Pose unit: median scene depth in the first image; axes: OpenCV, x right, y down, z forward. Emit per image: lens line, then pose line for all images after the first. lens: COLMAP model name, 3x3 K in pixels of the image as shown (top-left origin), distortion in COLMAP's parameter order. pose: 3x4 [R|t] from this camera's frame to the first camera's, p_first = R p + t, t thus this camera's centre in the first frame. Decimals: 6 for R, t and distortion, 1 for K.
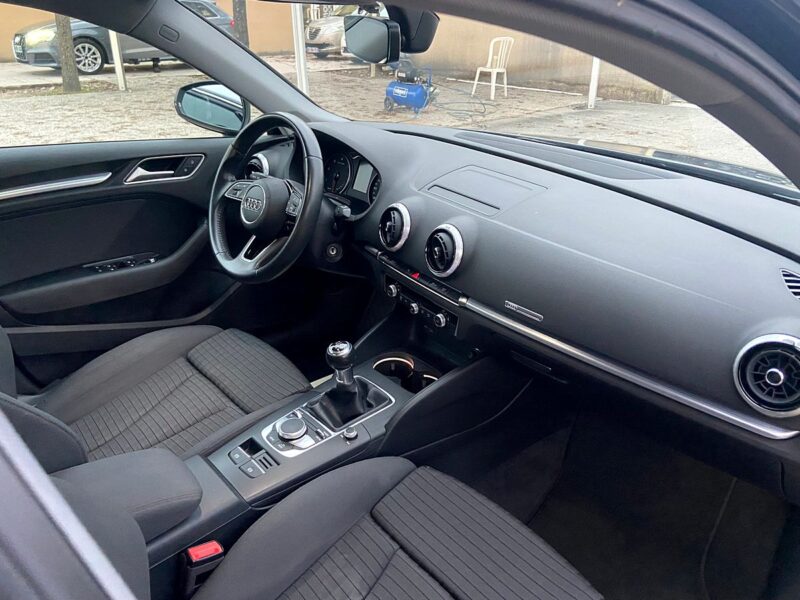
lens RADIAL K [[604.0, 0, 423.4], [0, 604.0, 301.4], [0, 0, 1]] dist [0.071037, -0.075849]
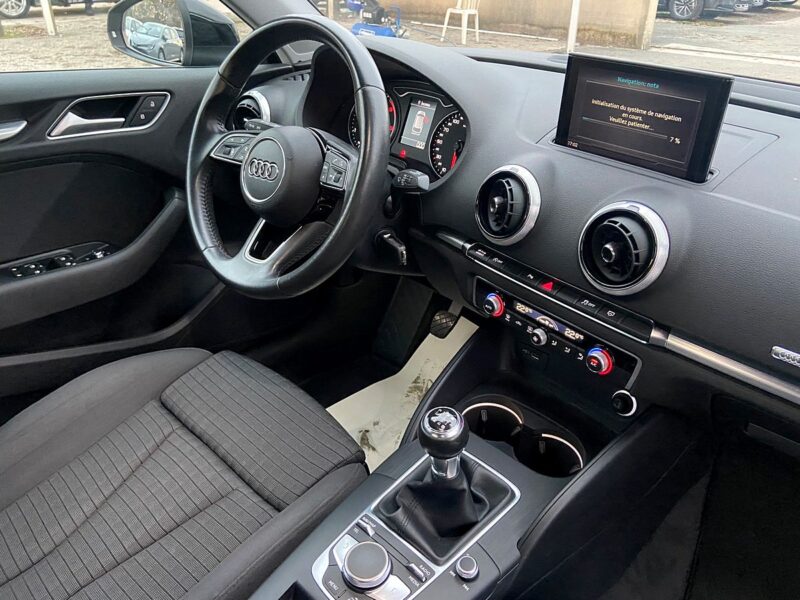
lens RADIAL K [[604.0, 0, 419.0], [0, 604.0, 303.5], [0, 0, 1]] dist [0.071037, -0.075849]
pose [[0.997801, -0.027464, 0.060329, -0.152880], [0.022929, 0.996948, 0.074627, -0.063181], [-0.062195, -0.073080, 0.995385, 0.343867]]
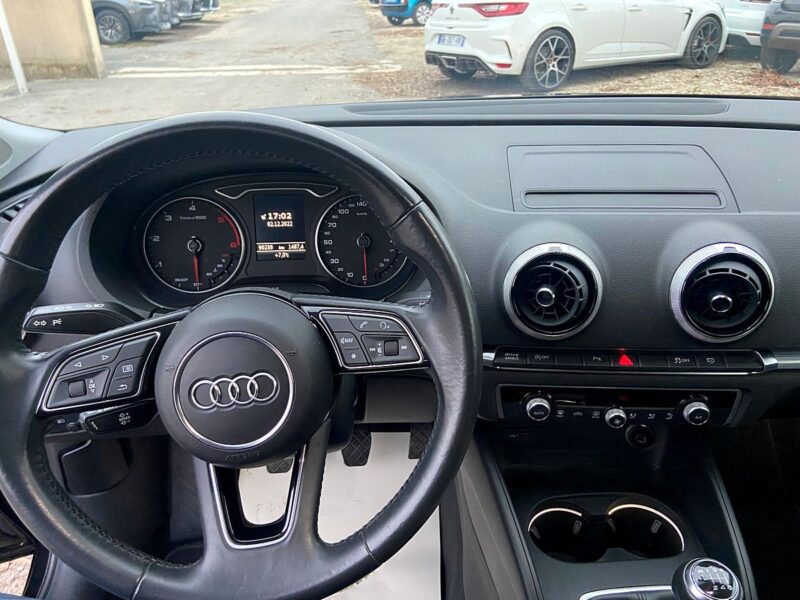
lens RADIAL K [[604.0, 0, 404.2], [0, 604.0, 296.6], [0, 0, 1]] dist [0.071037, -0.075849]
pose [[0.632280, -0.379737, 0.675294, -0.402445], [0.357190, 0.916355, 0.180854, -0.221045], [-0.687486, 0.126858, 0.715031, 0.638729]]
